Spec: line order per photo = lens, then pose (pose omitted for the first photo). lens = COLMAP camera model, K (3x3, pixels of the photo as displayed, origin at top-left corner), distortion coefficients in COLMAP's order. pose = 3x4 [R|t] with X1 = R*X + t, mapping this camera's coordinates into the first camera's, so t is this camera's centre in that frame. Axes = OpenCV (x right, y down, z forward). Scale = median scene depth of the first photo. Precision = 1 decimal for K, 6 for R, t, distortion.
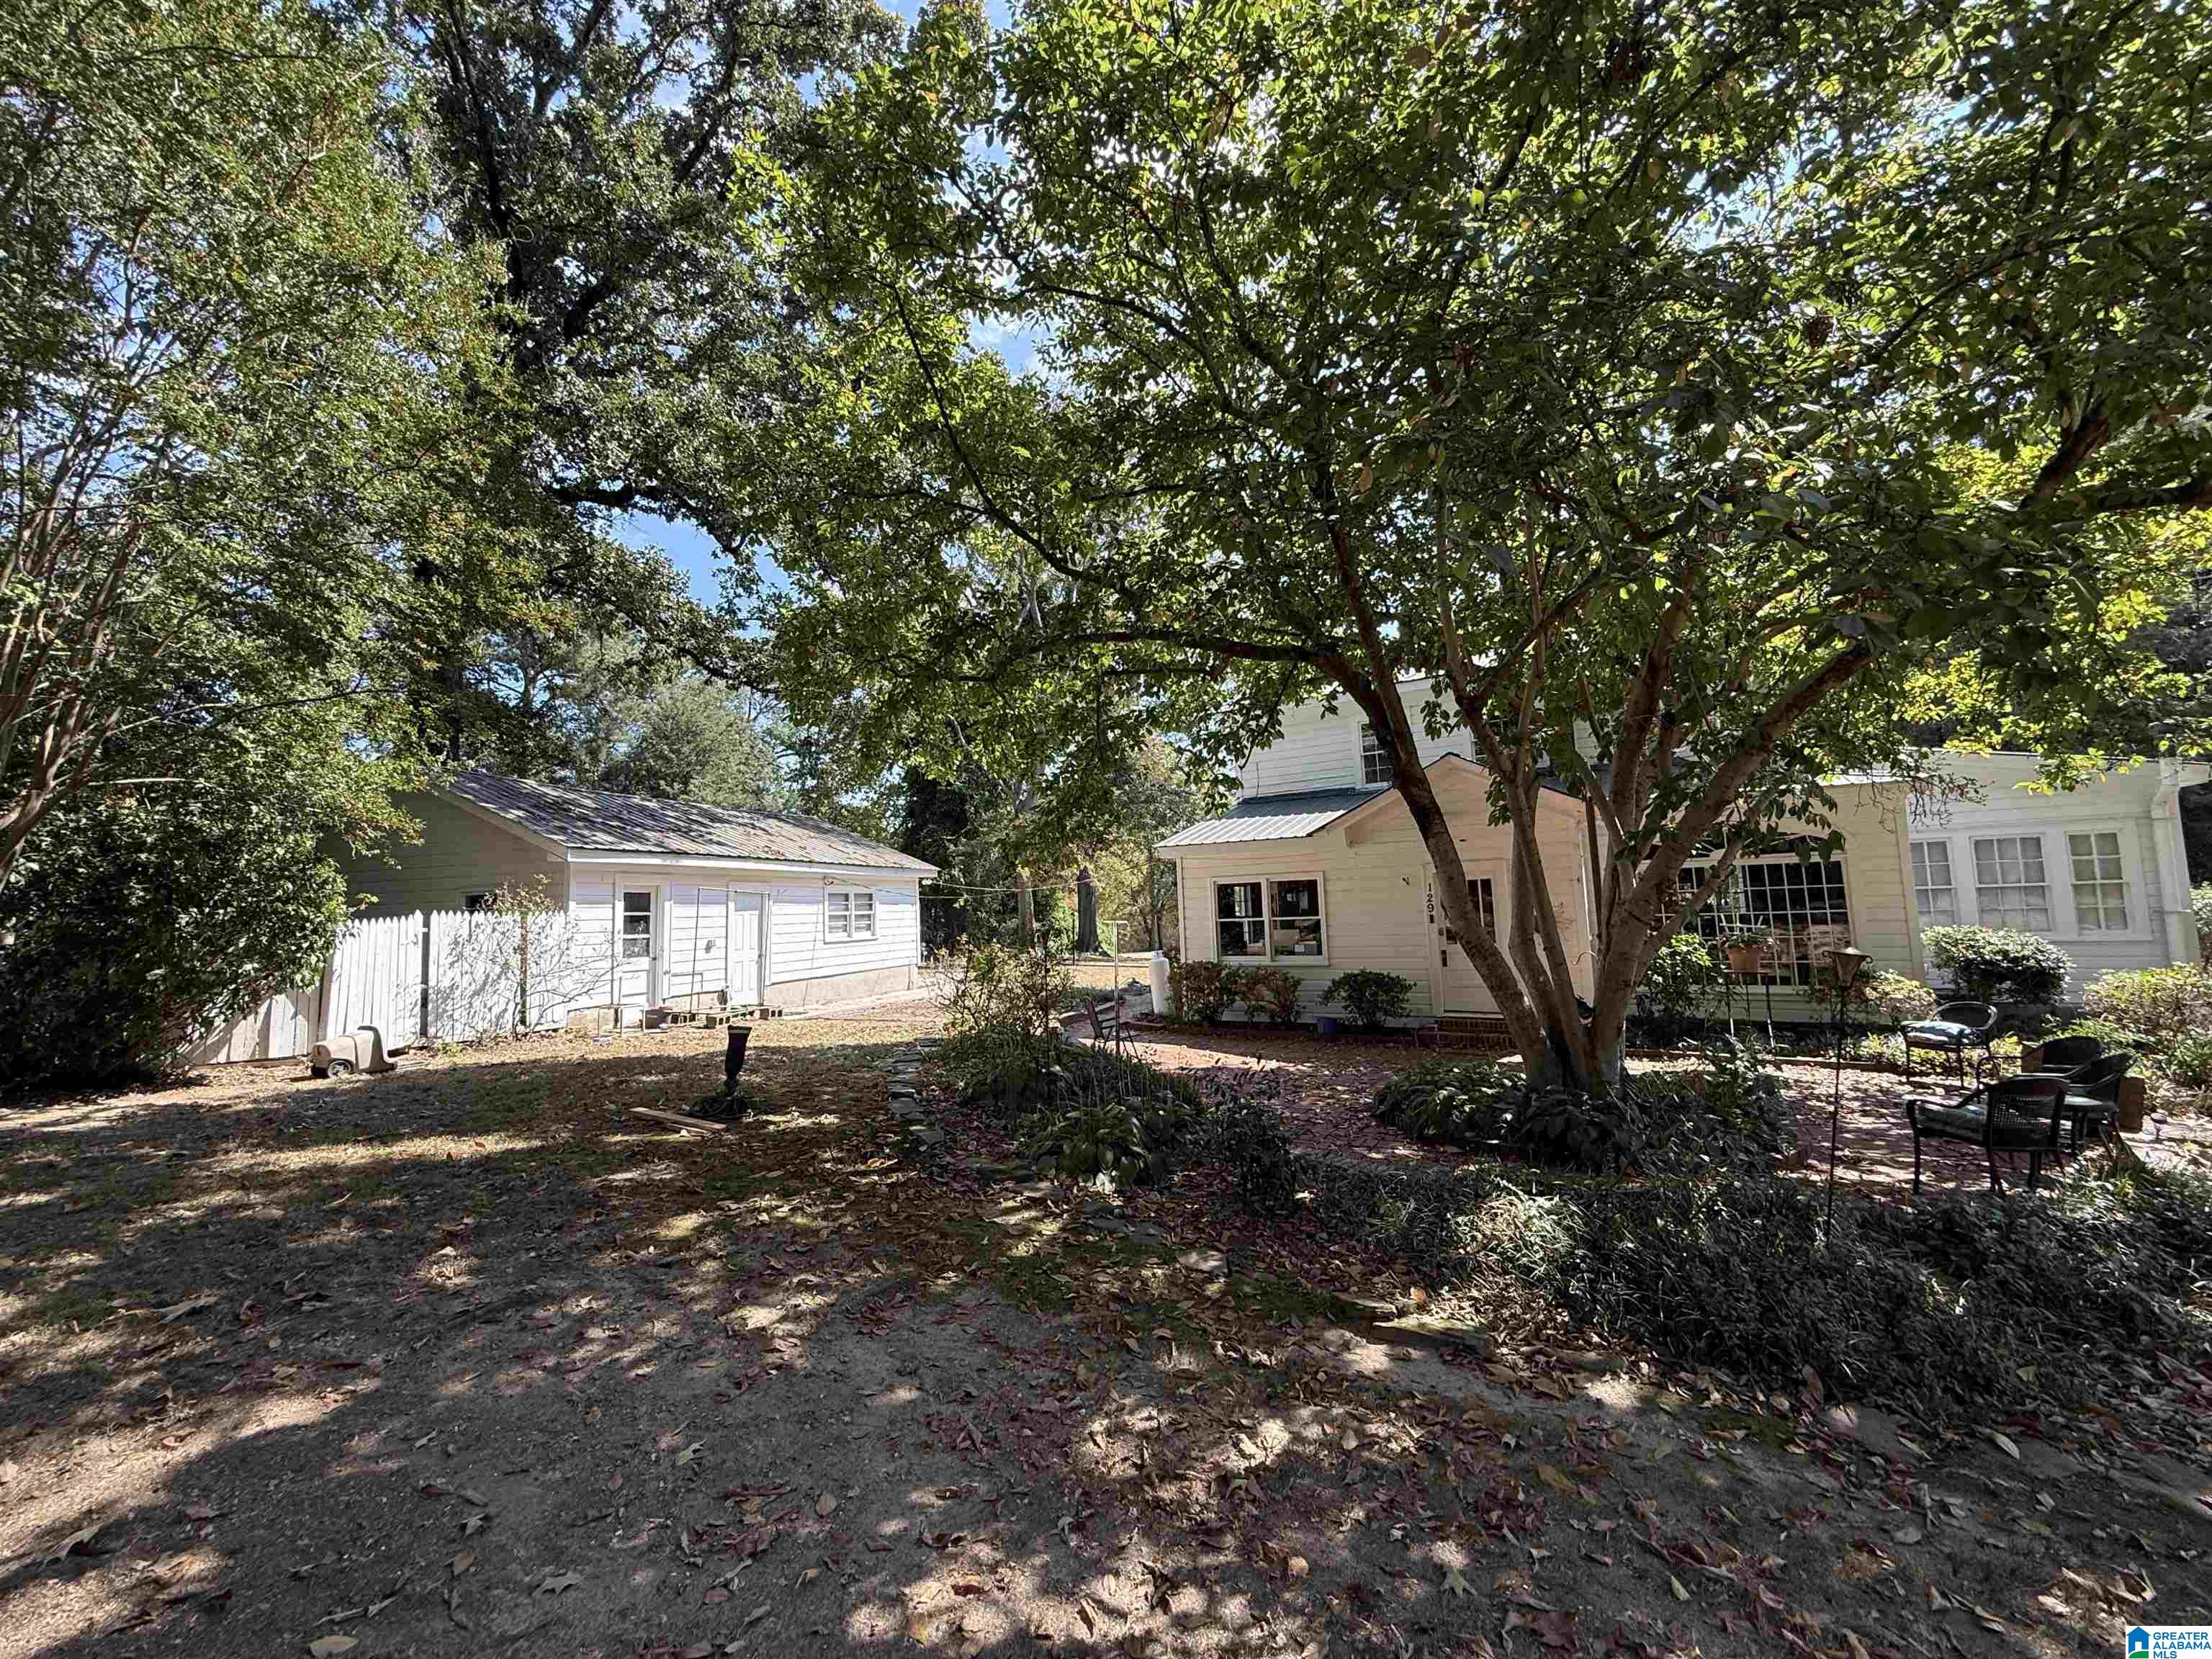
lens RADIAL K [[874.7, 0, 1094.1], [0, 874.7, 833.8], [0, 0, 1]] dist [0.000349, 0.000492]
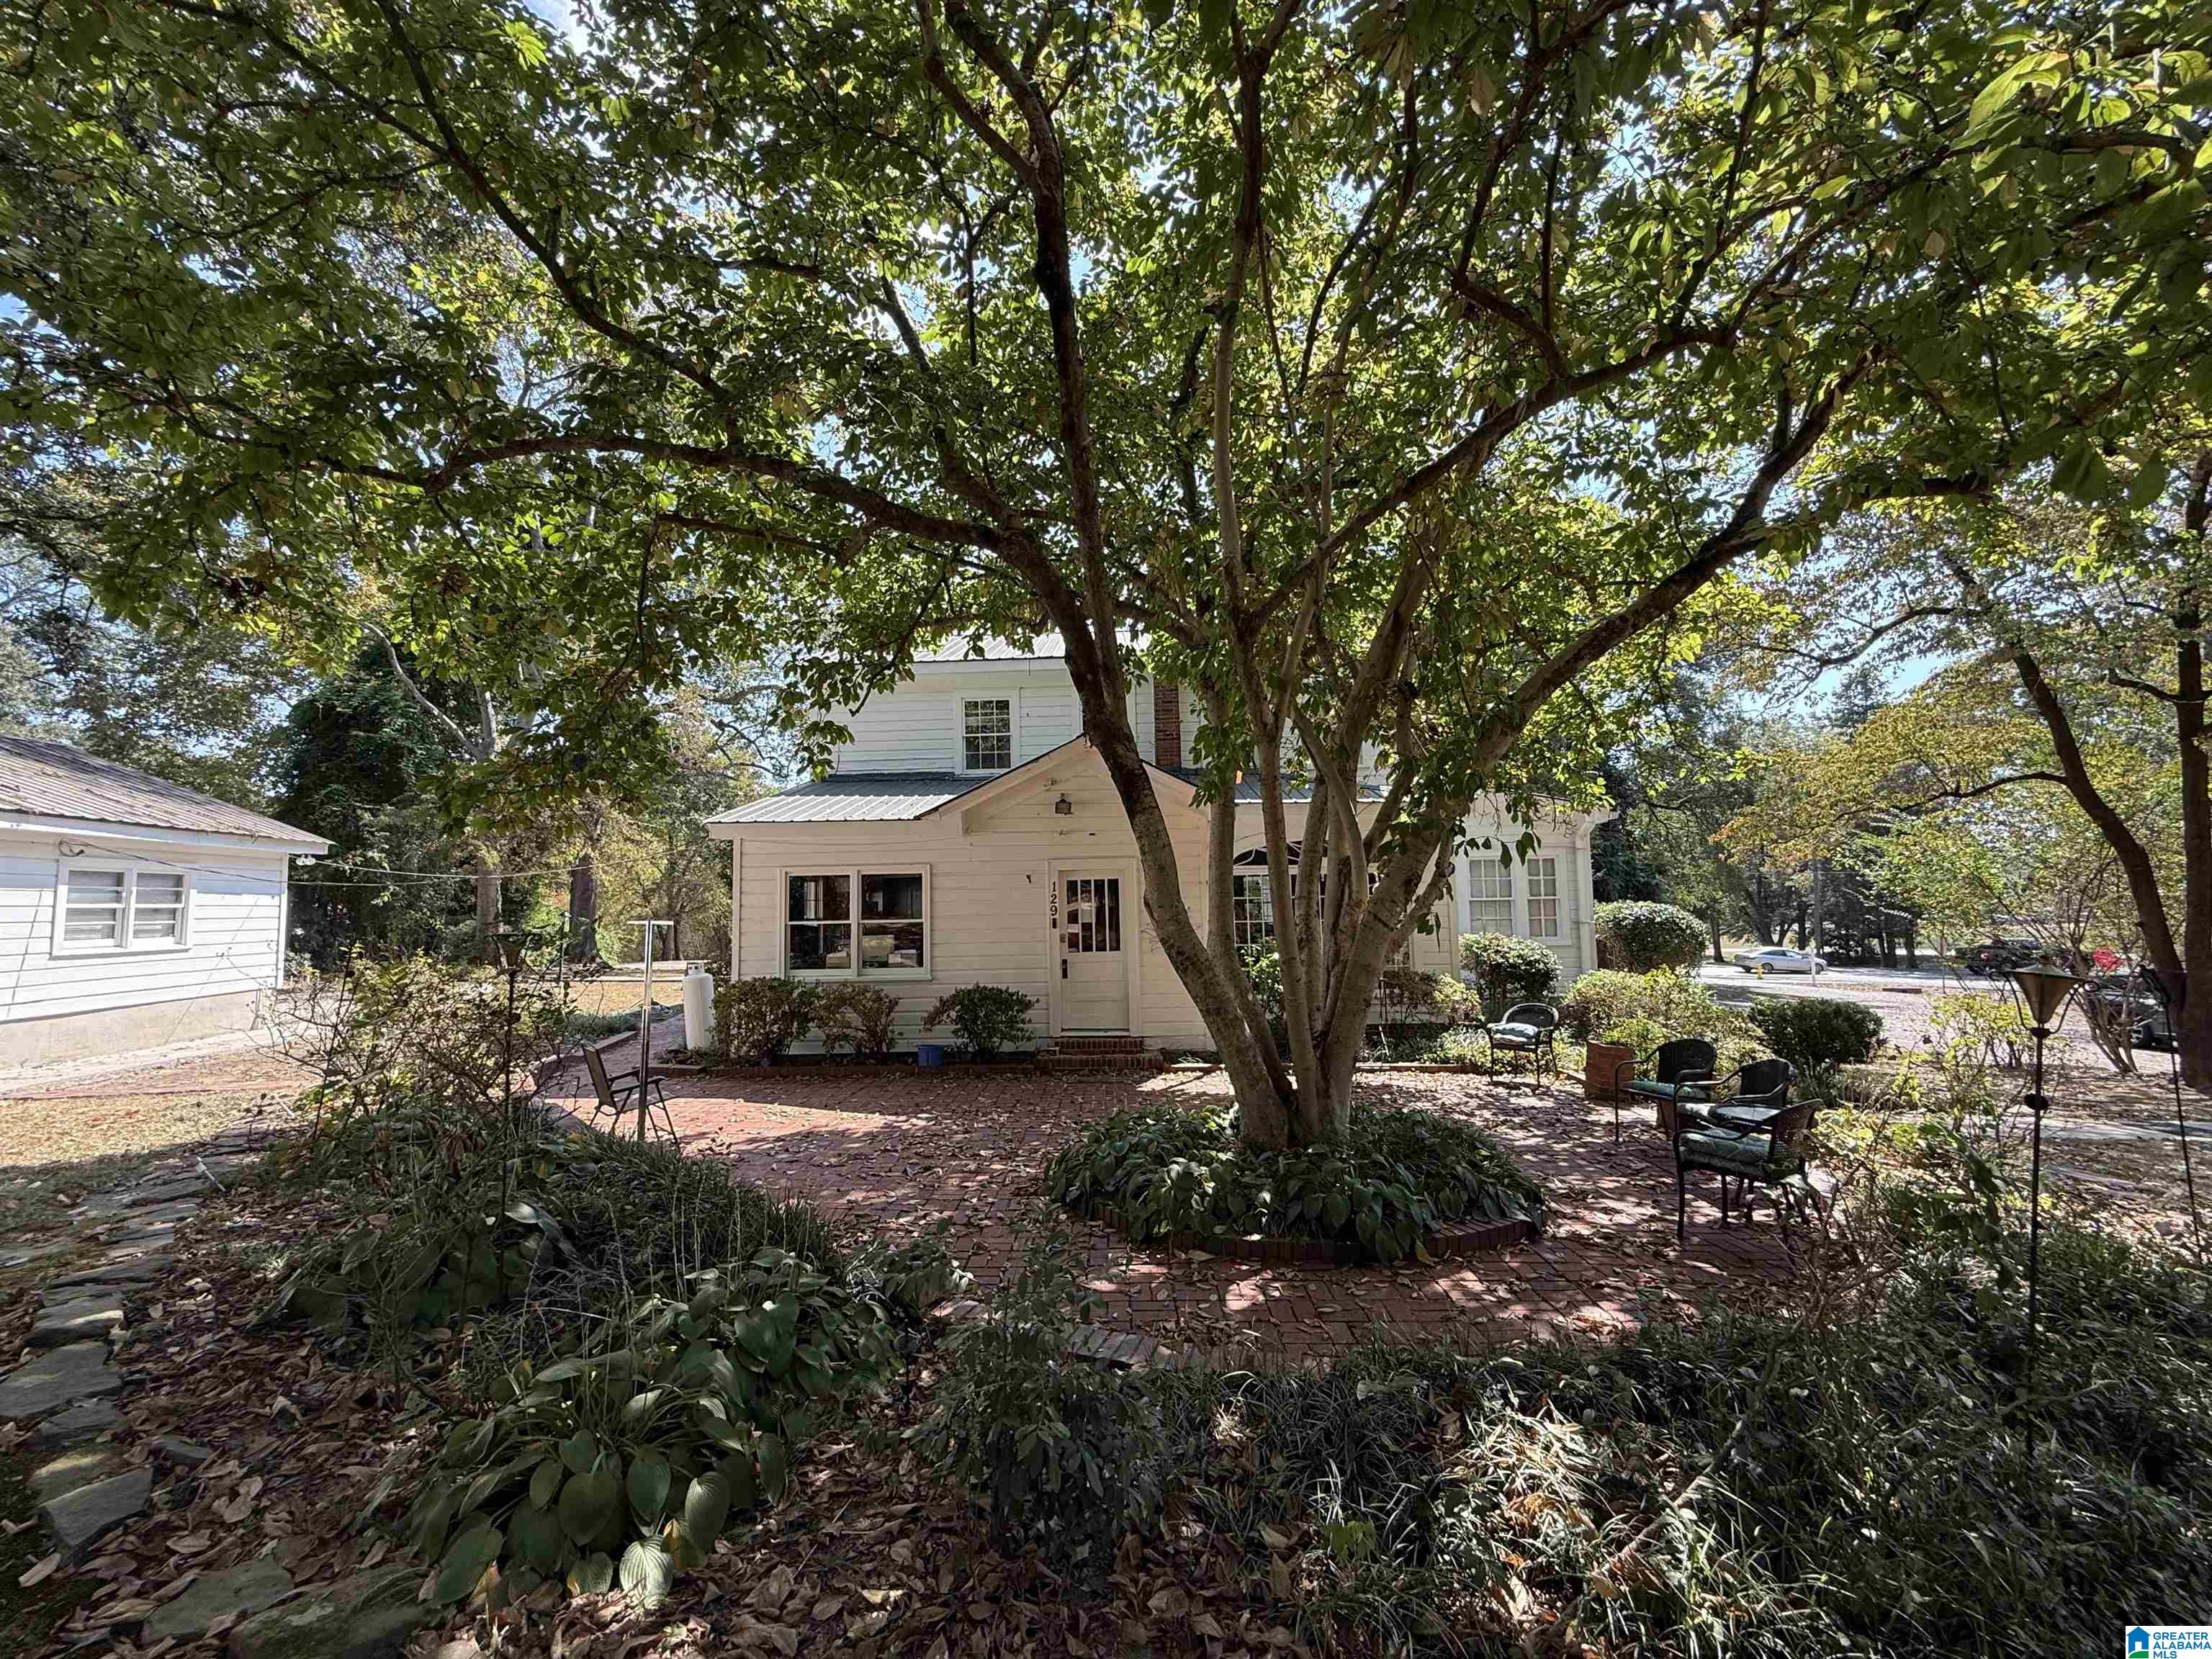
lens RADIAL K [[874.7, 0, 1094.1], [0, 874.7, 833.8], [0, 0, 1]] dist [0.000349, 0.000492]
pose [[0.866121, 0.059734, 0.496252, -0.011301], [-0.056433, 0.998172, -0.021657, 0.023753], [-0.496638, -0.009247, 0.867909, 0.214923]]
